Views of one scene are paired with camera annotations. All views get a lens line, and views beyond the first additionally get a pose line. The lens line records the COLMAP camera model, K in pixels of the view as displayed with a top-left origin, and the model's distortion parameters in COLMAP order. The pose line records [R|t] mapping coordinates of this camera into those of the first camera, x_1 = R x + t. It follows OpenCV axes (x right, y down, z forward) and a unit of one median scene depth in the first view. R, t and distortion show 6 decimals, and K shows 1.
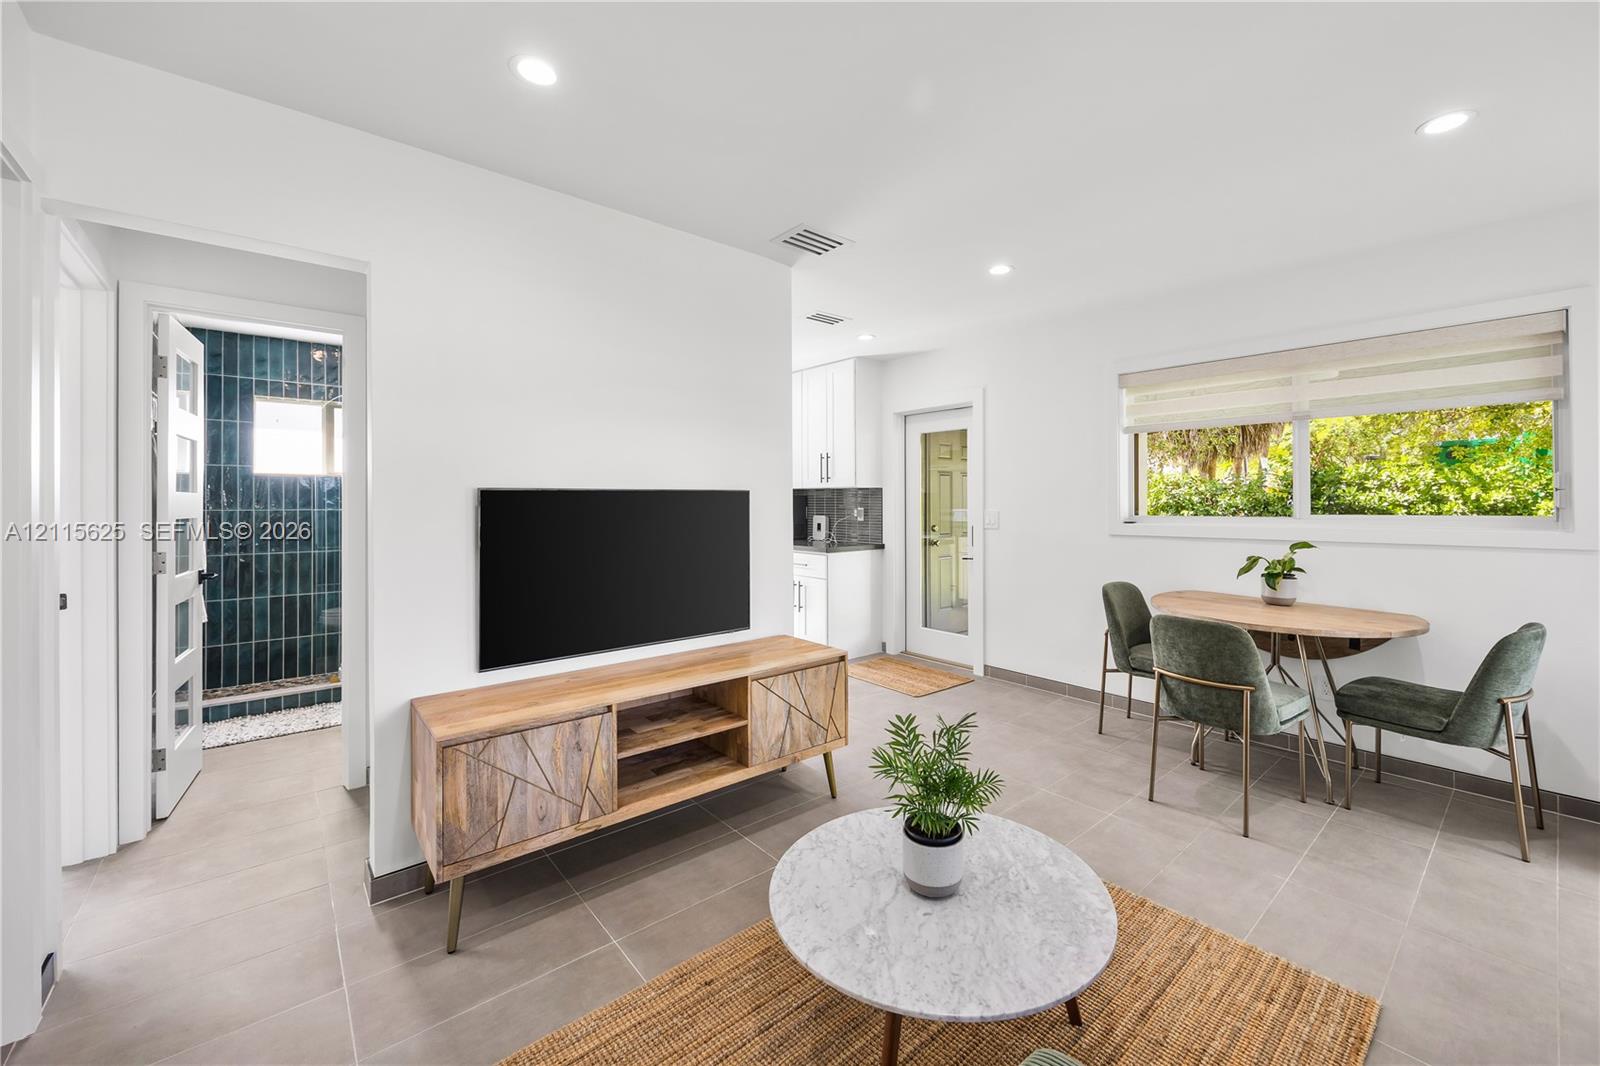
lens RADIAL K [[631.4, 0, 847.4], [0, 631.4, 503.0], [0, 0, 1]] dist [0.002833, 0.001877]
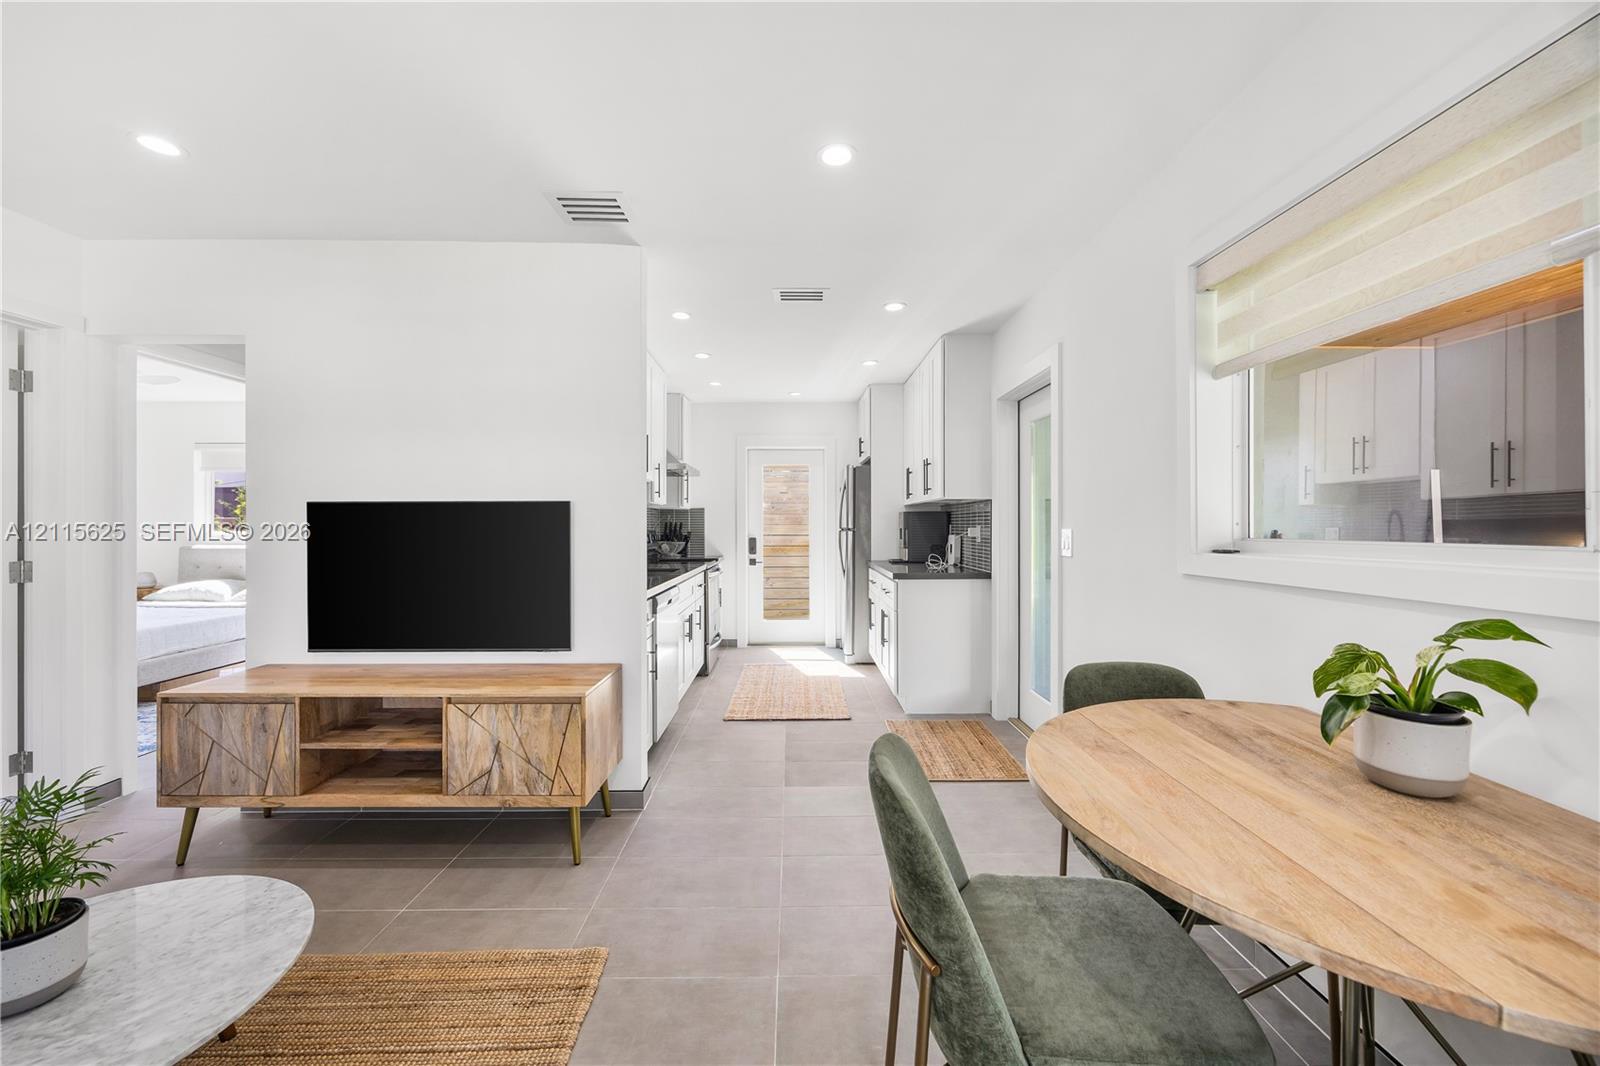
lens RADIAL K [[615.3, 0, 798.6], [0, 615.3, 524.7], [0, 0, 1]] dist [-0.002635, 0.000466]
pose [[0.758296, 0.002195, -0.651907, 0.724520], [-0.001958, 0.999997, 0.001090, 0.014045], [0.651908, 0.000450, 0.758298, 0.566652]]
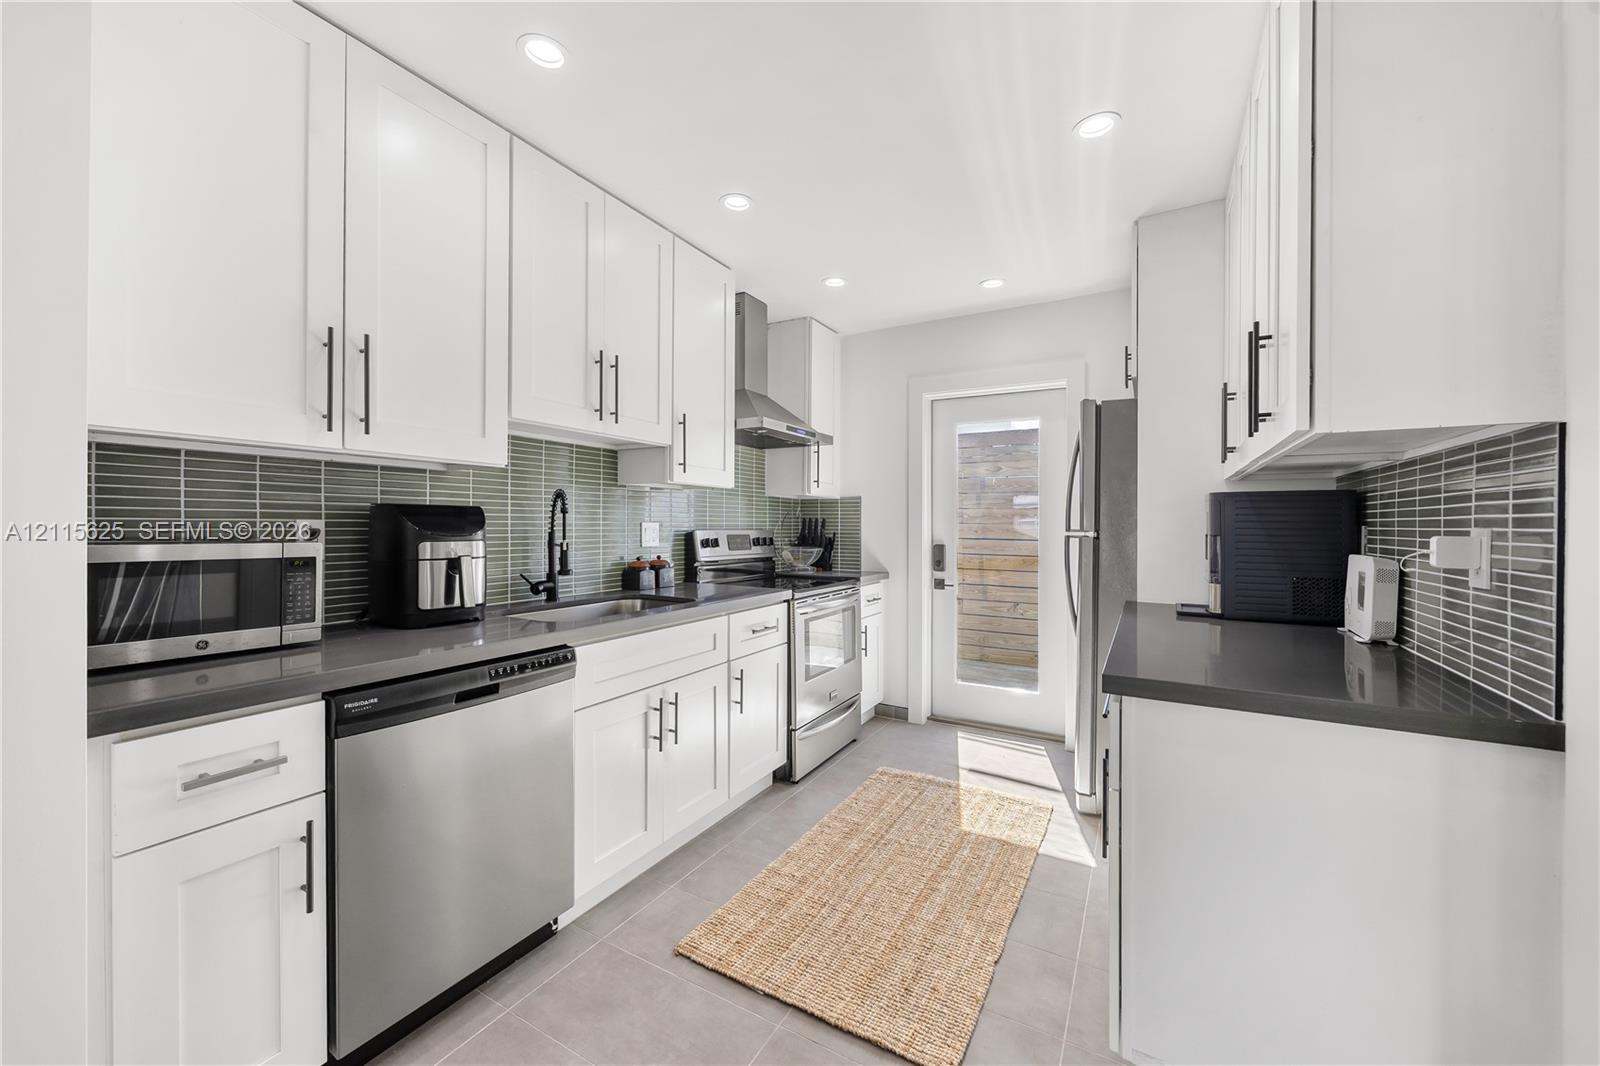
lens RADIAL K [[615.3, 0, 772.5], [0, 615.3, 521.9], [0, 0, 1]] dist [-0.002635, 0.000466]
pose [[0.304047, 0.004174, -0.952648, 0.314788], [-0.008405, 0.999963, 0.001699, 0.014509], [0.952620, 0.007490, 0.304071, 1.434459]]
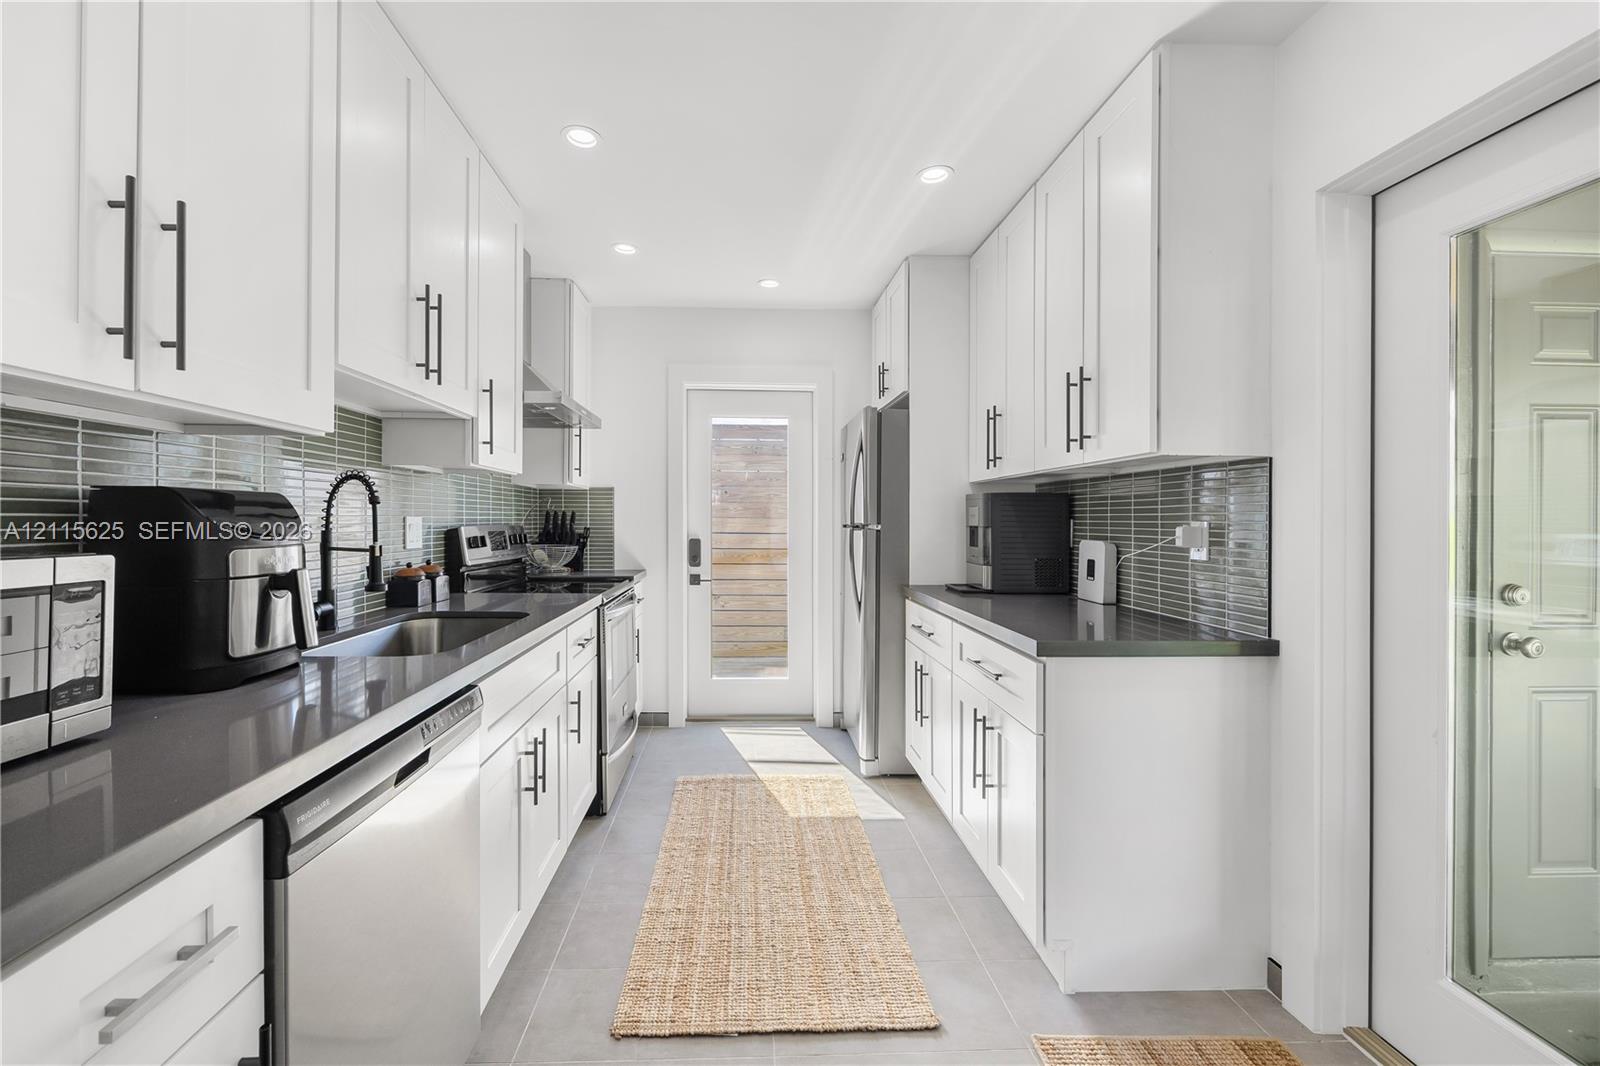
lens RADIAL K [[664.9, 0, 764.4], [0, 664.9, 514.7], [0, 0, 1]] dist [-0.003206, 0.000028]
pose [[0.774081, 0.005230, -0.633065, 0.134164], [-0.009654, 0.999947, -0.003543, 0.015199], [0.633013, 0.008854, 0.774091, 1.167925]]
